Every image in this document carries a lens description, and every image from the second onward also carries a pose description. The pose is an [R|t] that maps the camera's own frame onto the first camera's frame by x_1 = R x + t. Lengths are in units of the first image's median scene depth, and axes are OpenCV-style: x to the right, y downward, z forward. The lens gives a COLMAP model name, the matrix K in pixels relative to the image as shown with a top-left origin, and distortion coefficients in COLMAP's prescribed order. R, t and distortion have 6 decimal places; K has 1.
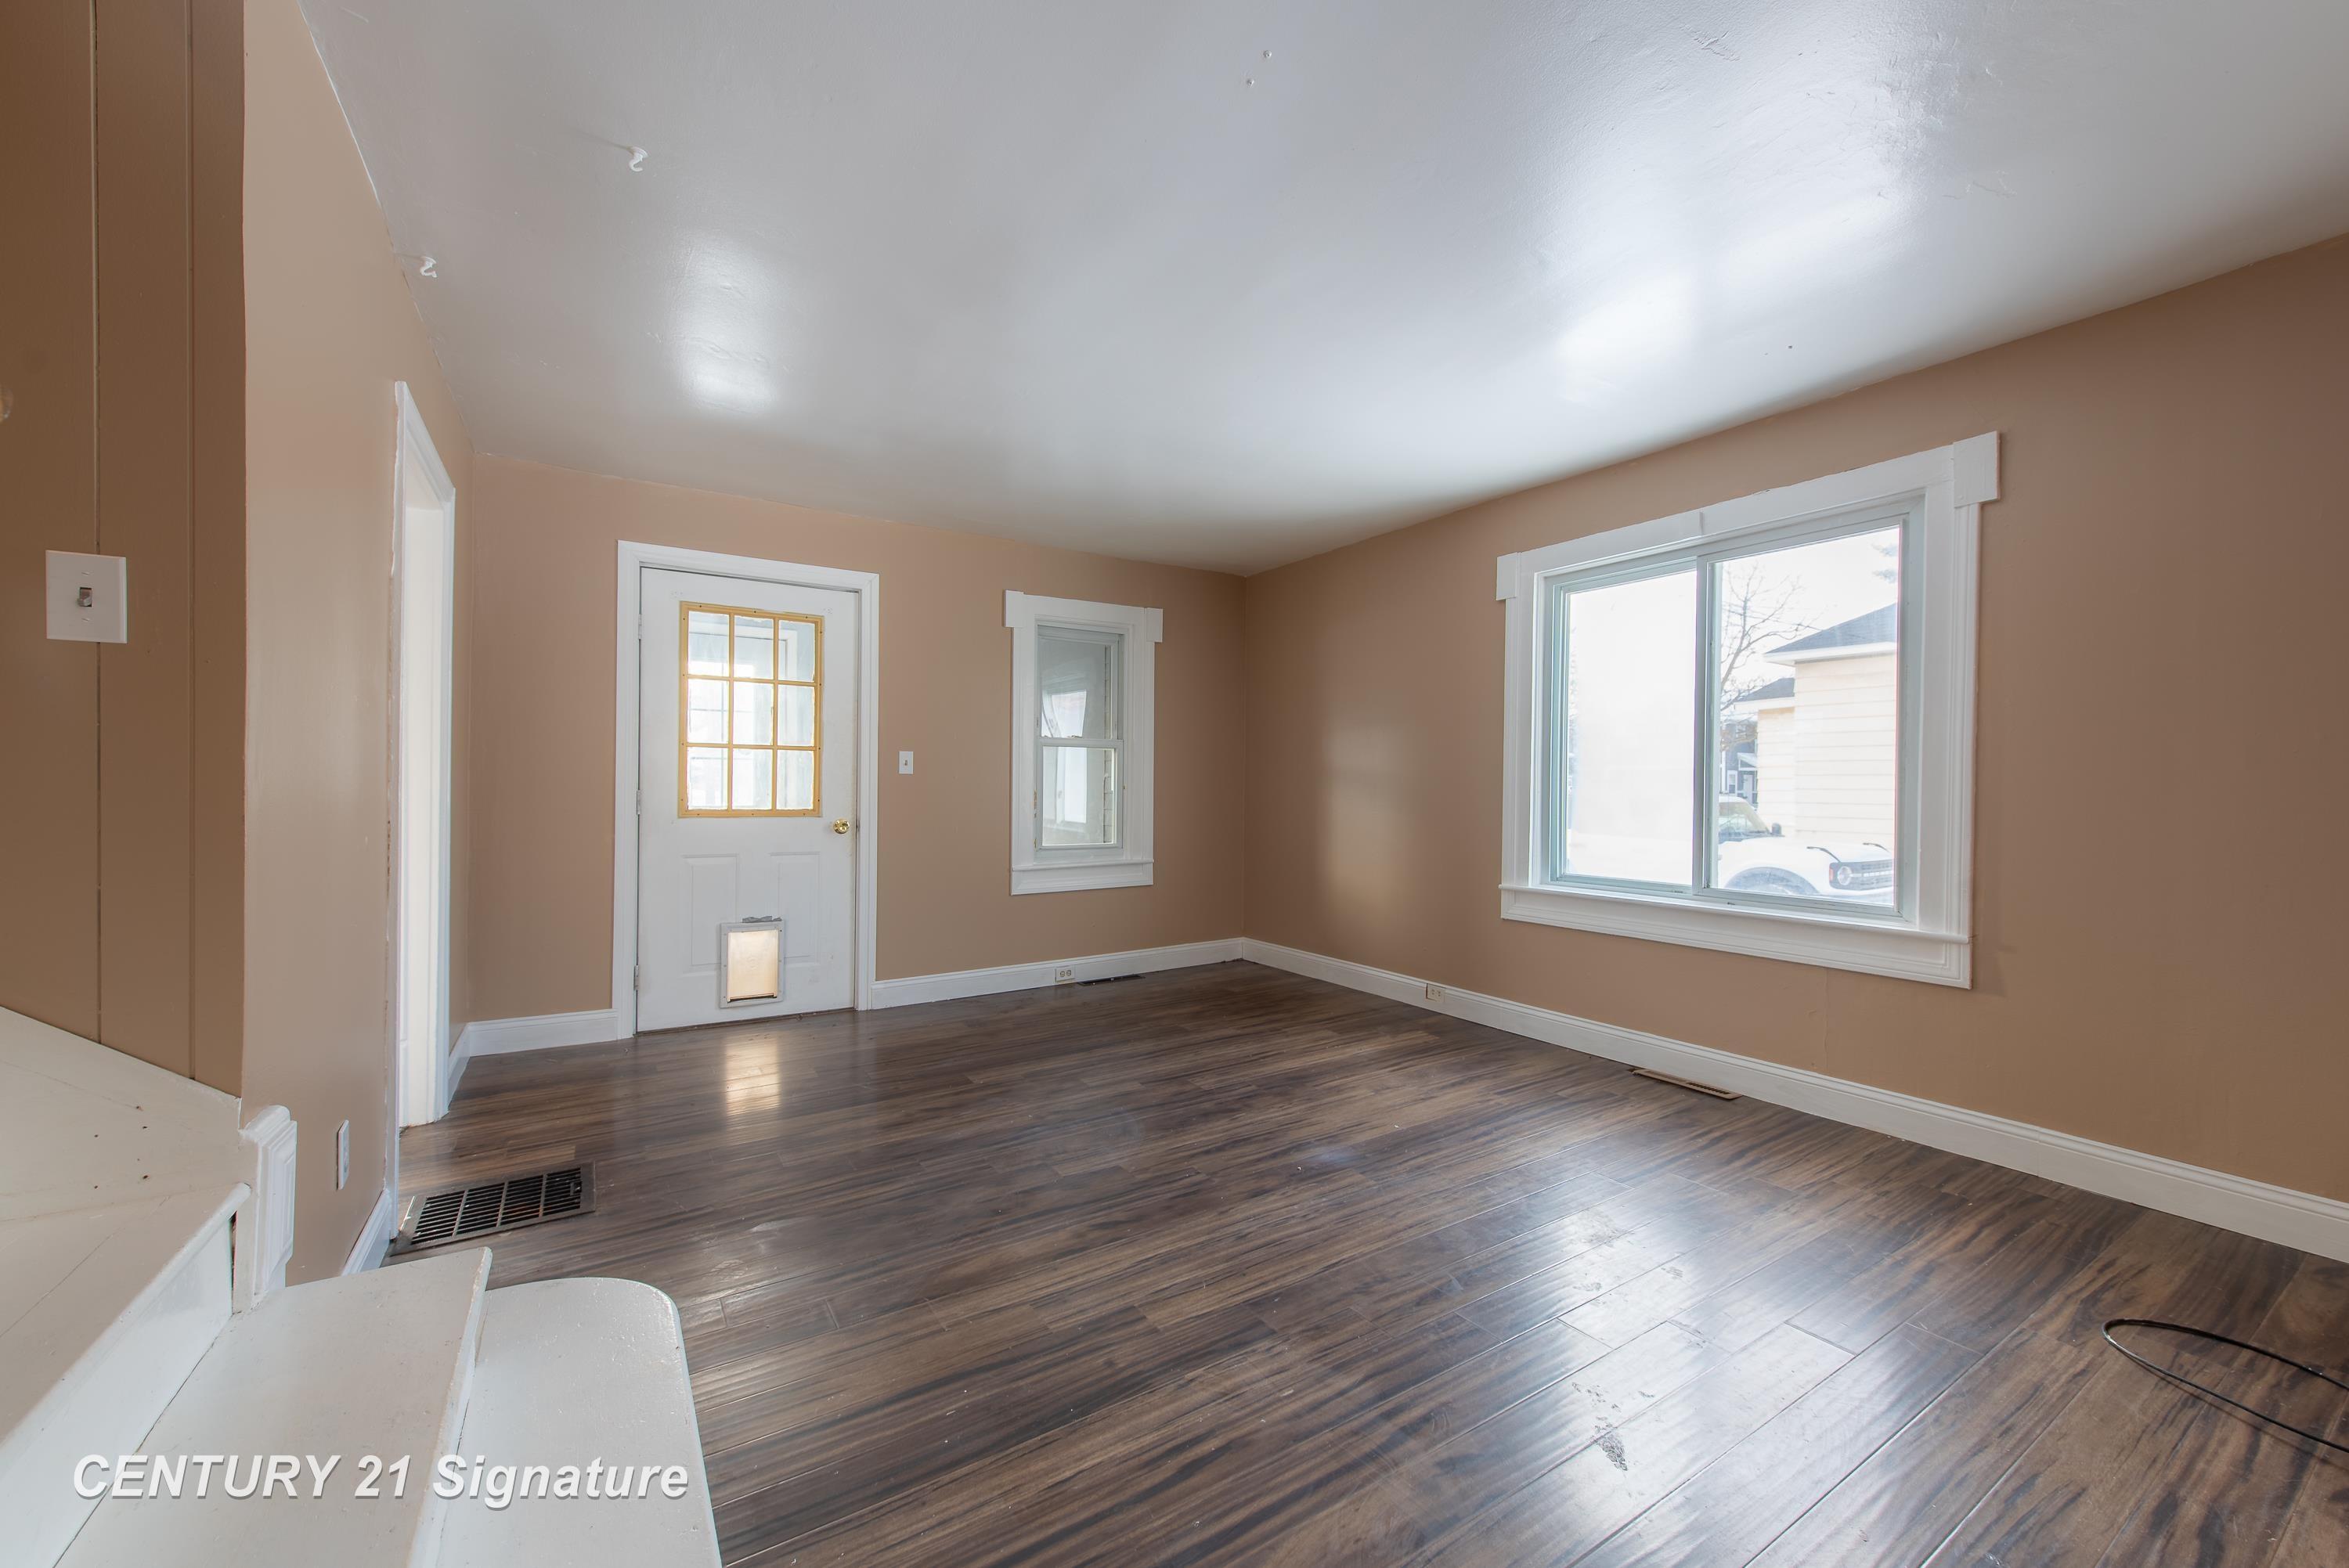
lens RADIAL K [[906.9, 0, 1170.3], [0, 906.9, 793.3], [0, 0, 1]] dist [0.008996, -0.002607]
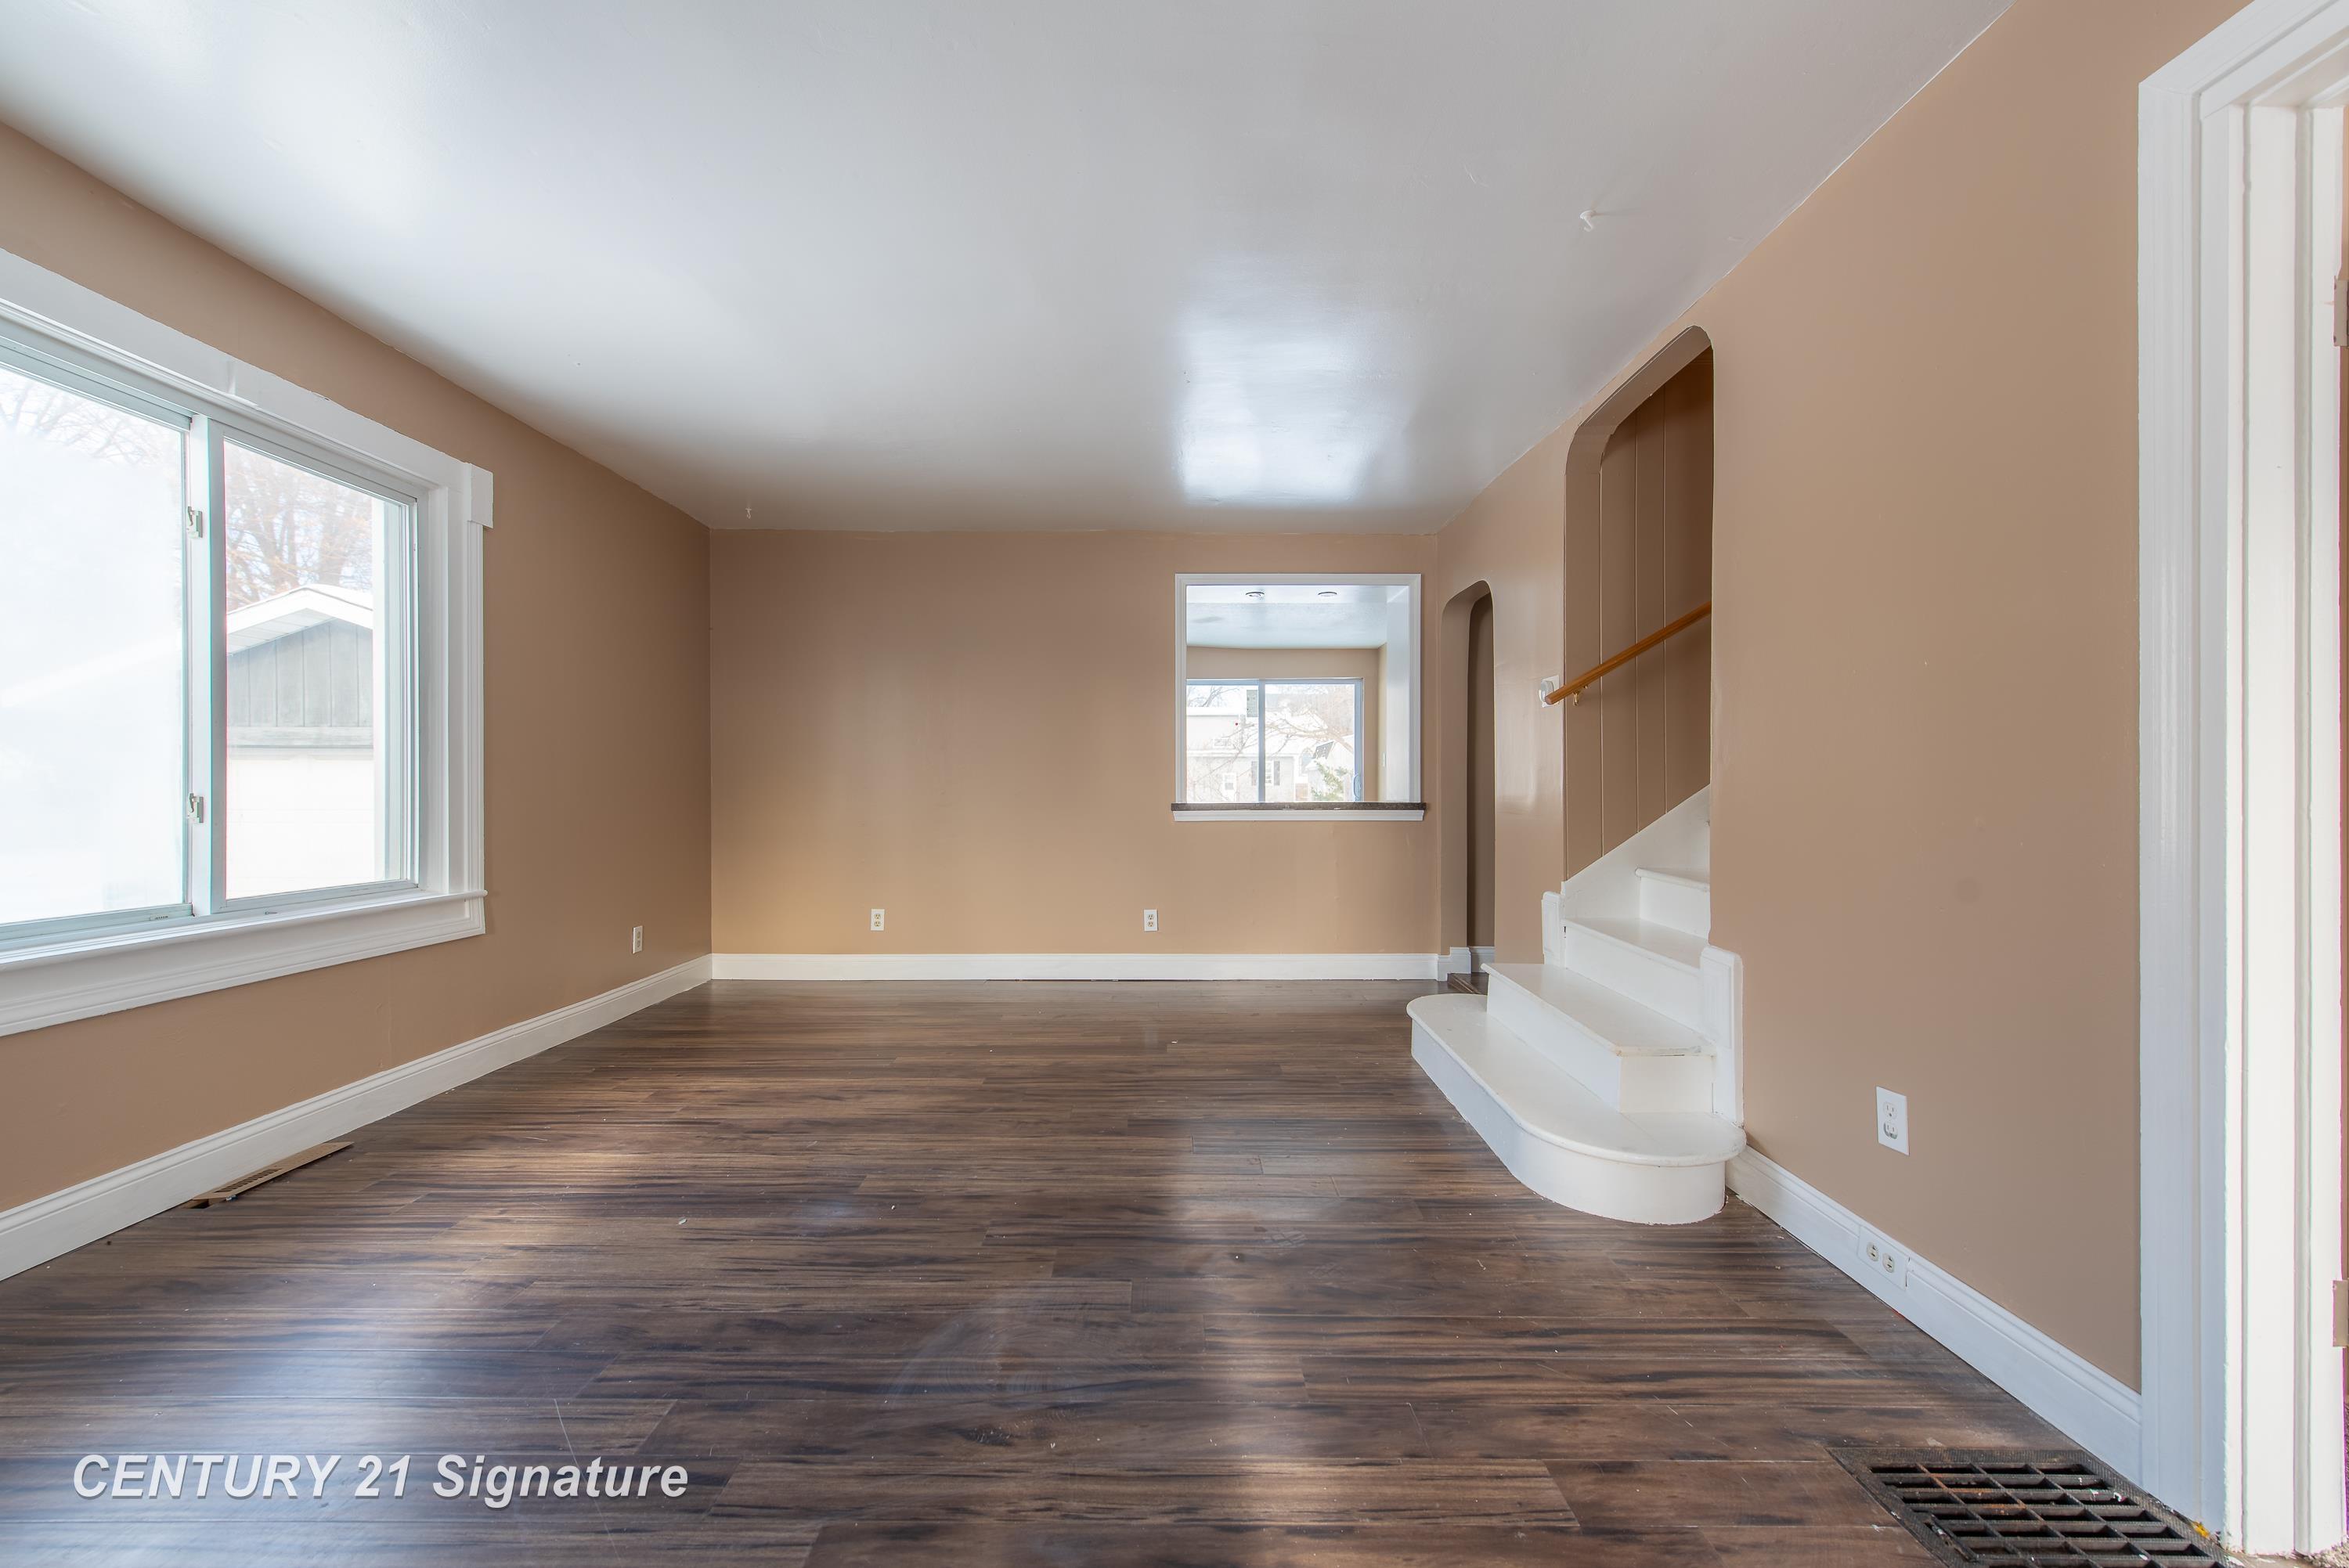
lens RADIAL K [[906.9, 0, 1170.6], [0, 906.9, 788.9], [0, 0, 1]] dist [0.008996, -0.002607]
pose [[-0.850905, -0.007702, 0.525264, -0.501776], [-0.004007, 0.999959, 0.008171, 0.012268], [-0.525305, 0.004848, -0.850900, 1.521869]]
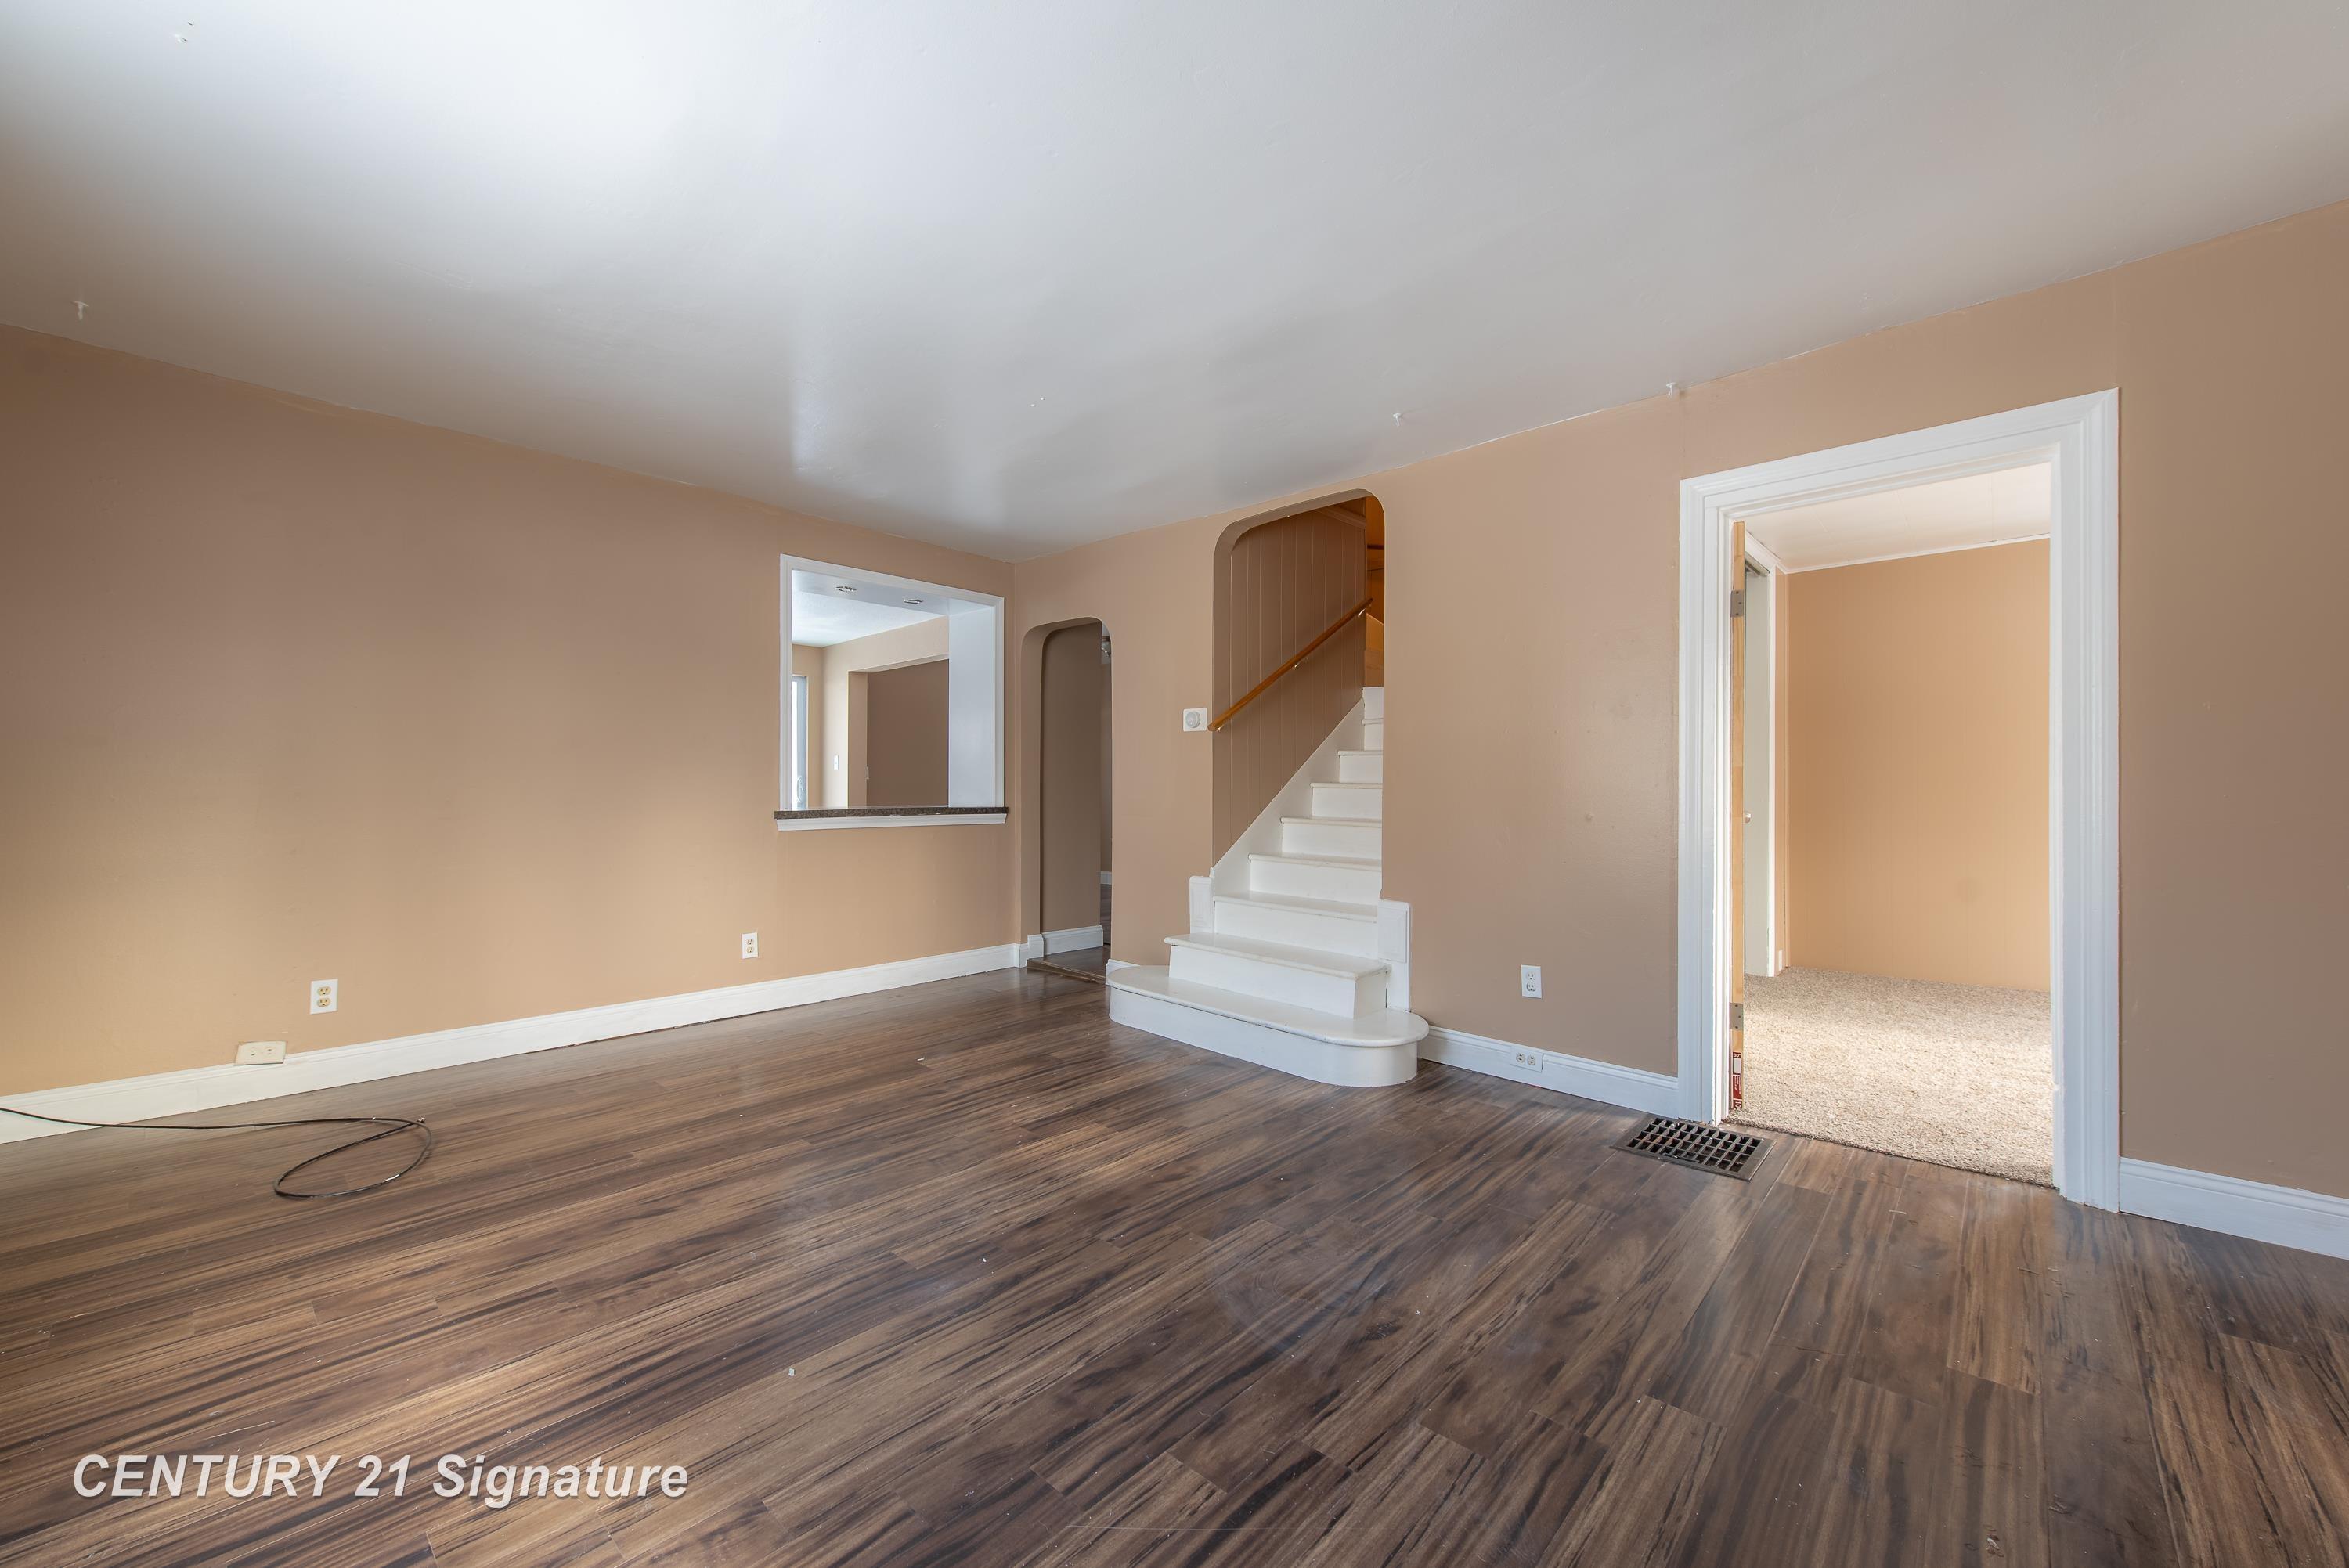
lens RADIAL K [[906.9, 0, 1165.9], [0, 906.9, 784.0], [0, 0, 1]] dist [0.008996, -0.002607]
pose [[-0.966838, -0.010721, -0.255165, 0.186781], [-0.010091, 0.999942, -0.003779, 0.006734], [0.255190, -0.001078, -0.966890, 1.719119]]
